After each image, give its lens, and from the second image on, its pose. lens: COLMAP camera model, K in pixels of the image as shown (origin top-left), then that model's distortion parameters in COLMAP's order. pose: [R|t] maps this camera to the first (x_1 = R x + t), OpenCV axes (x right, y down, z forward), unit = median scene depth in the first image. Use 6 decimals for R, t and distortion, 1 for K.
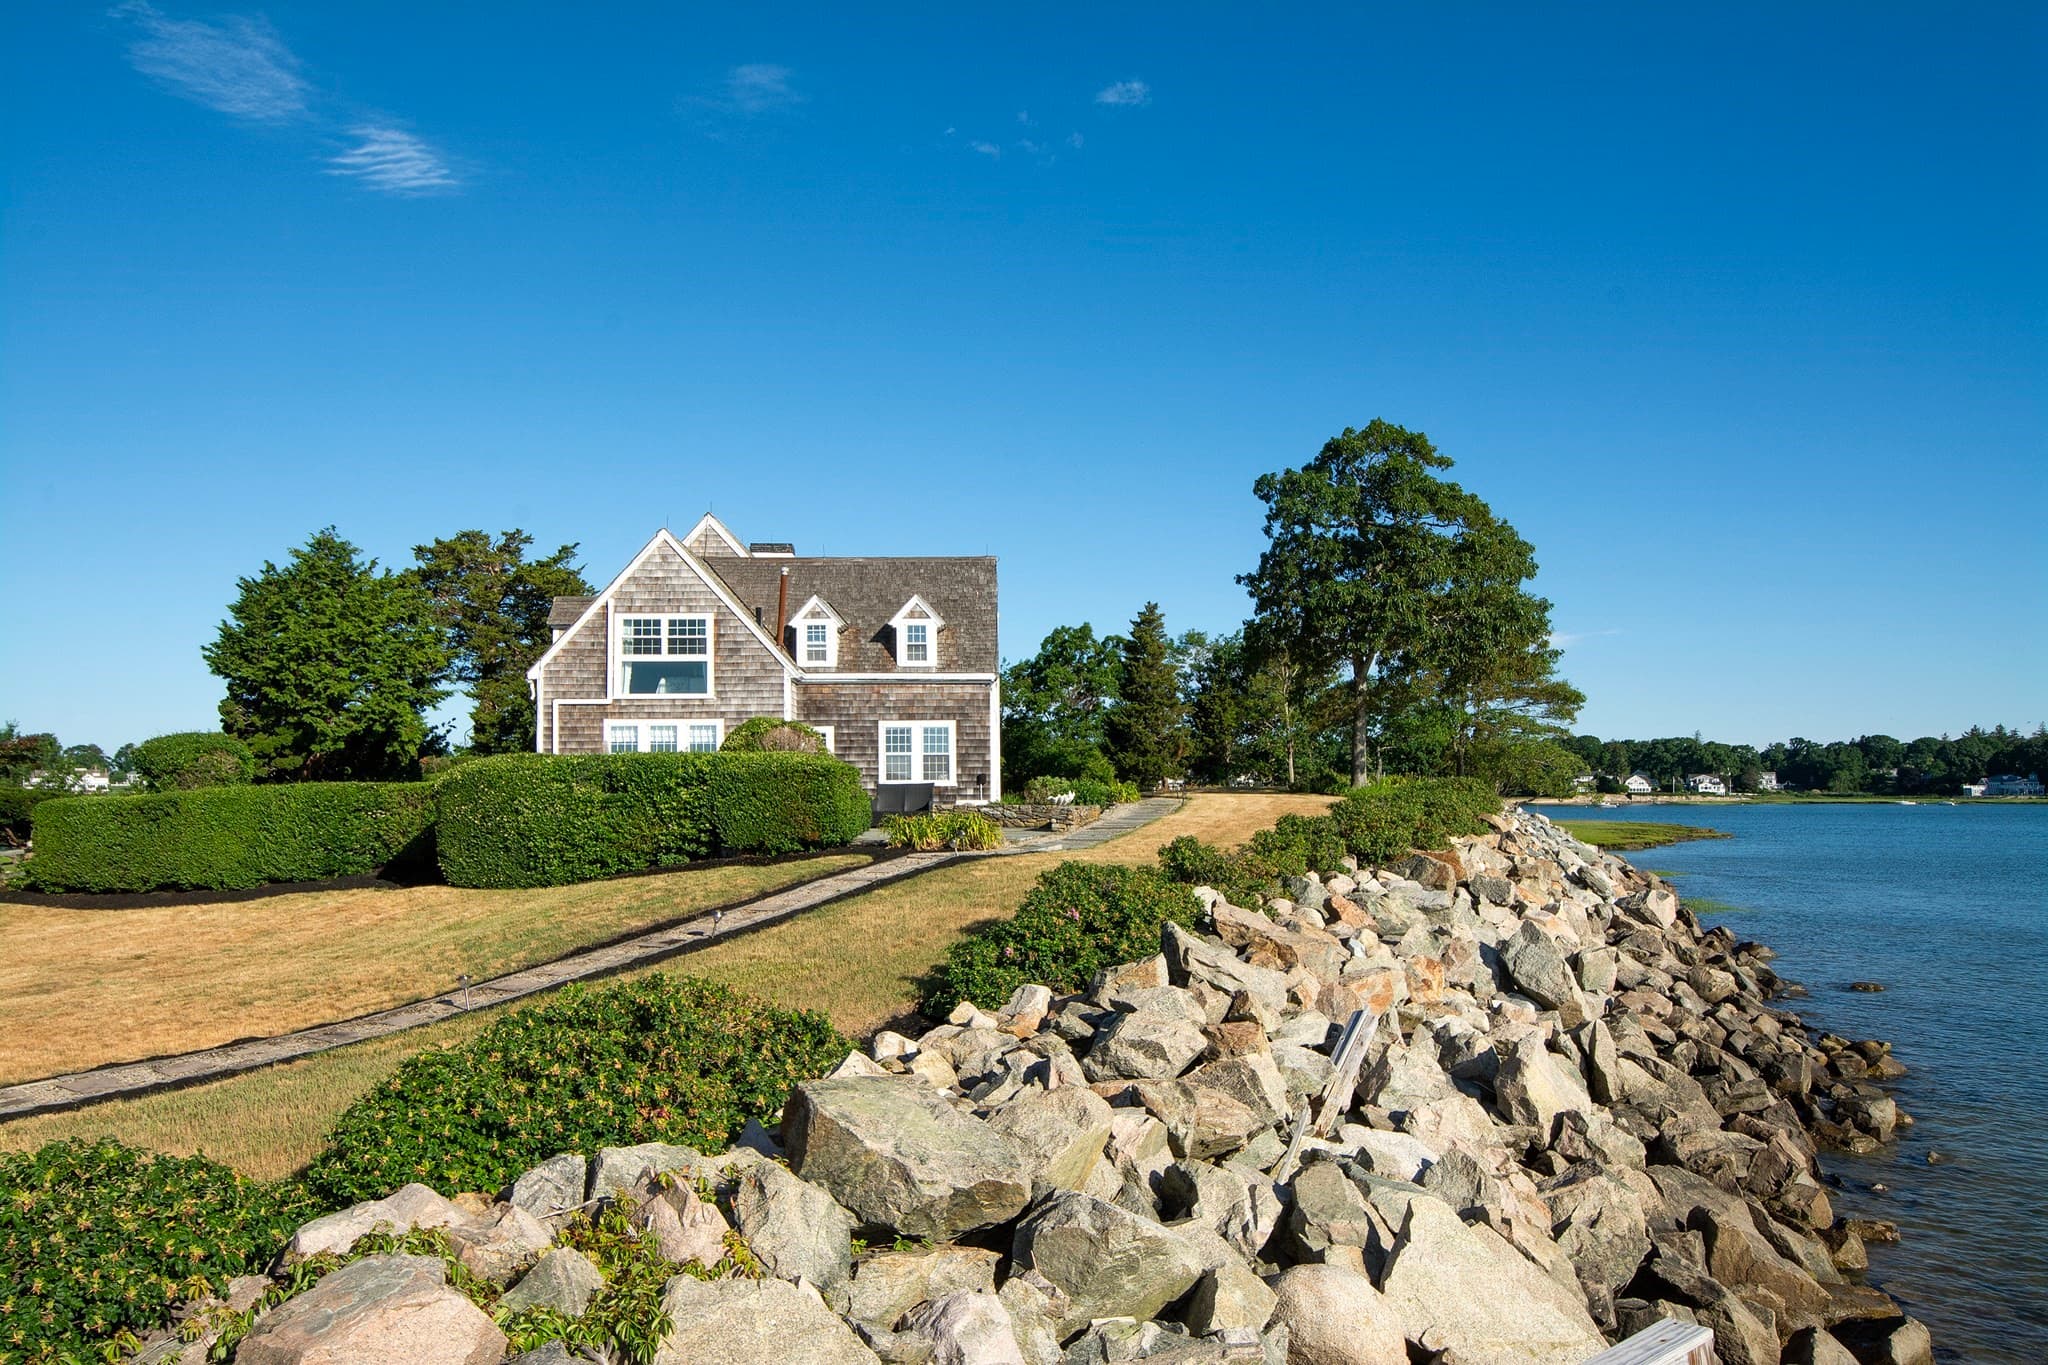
lens RADIAL K [[1417.4, 0, 1026.6], [0, 1417.4, 714.2], [0, 0, 1]] dist [0.008030, -0.001409]
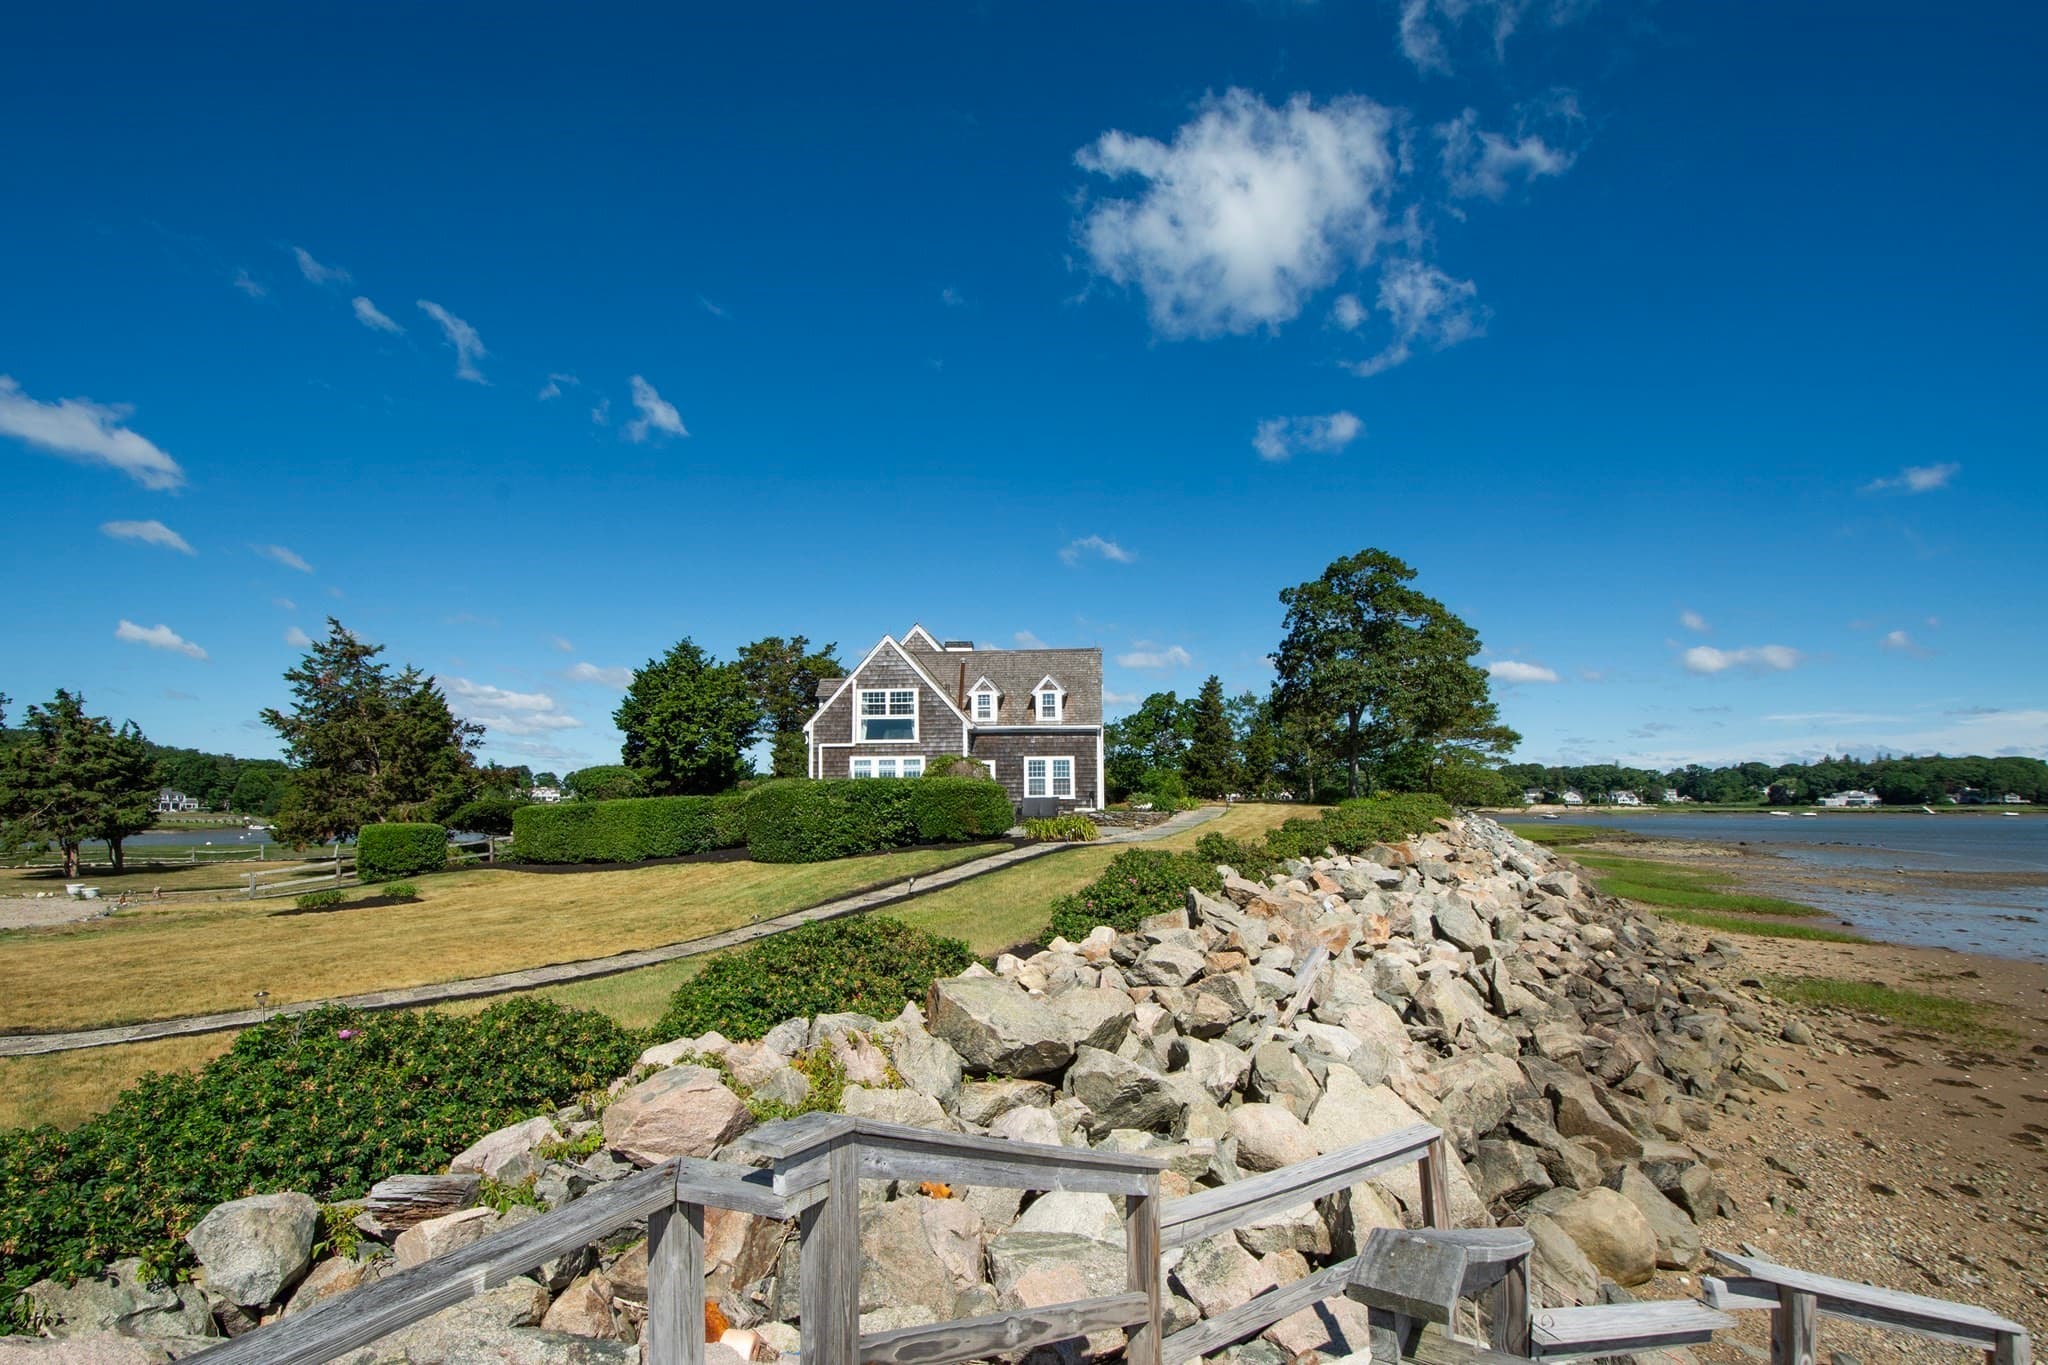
lens RADIAL K [[953.0, 0, 1024.3], [0, 953.0, 732.9], [0, 0, 1]] dist [0.001184, -0.000099]
pose [[0.992687, -0.008059, -0.120451, 0.024347], [0.005824, 0.999804, -0.018897, -0.001590], [0.120580, 0.018058, 0.992539, -0.029220]]
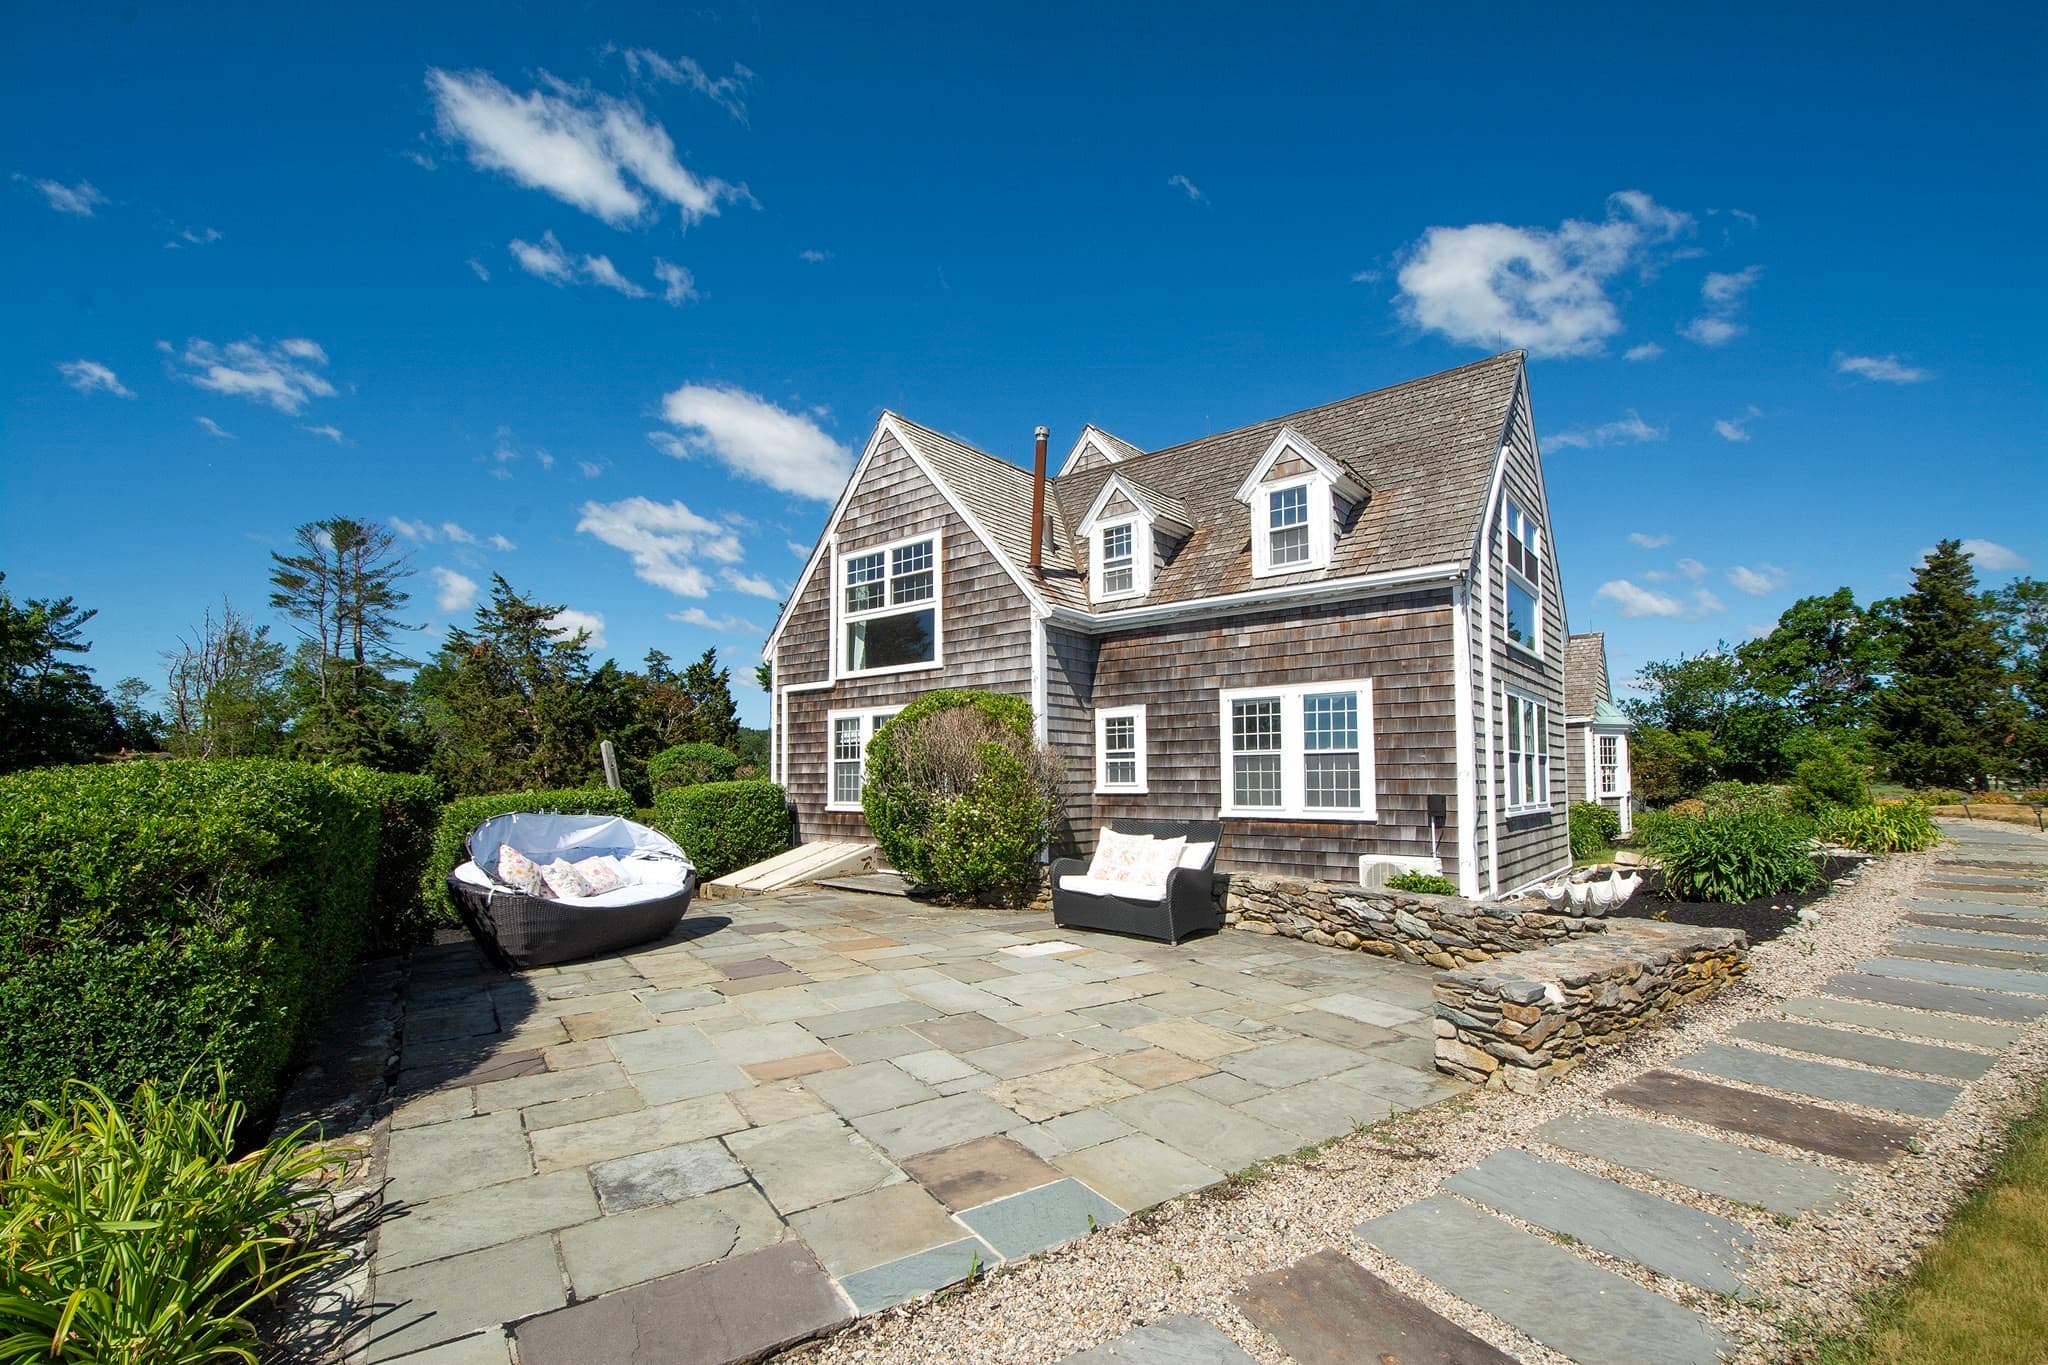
lens RADIAL K [[897.1, 0, 1022.0], [0, 897.1, 748.3], [0, 0, 1]] dist [0.001415, -0.012950]
pose [[0.749197, -0.020635, -0.662025, 0.068461], [0.035579, 0.999325, 0.009115, 0.024569], [0.661391, -0.030383, 0.749426, 0.847787]]
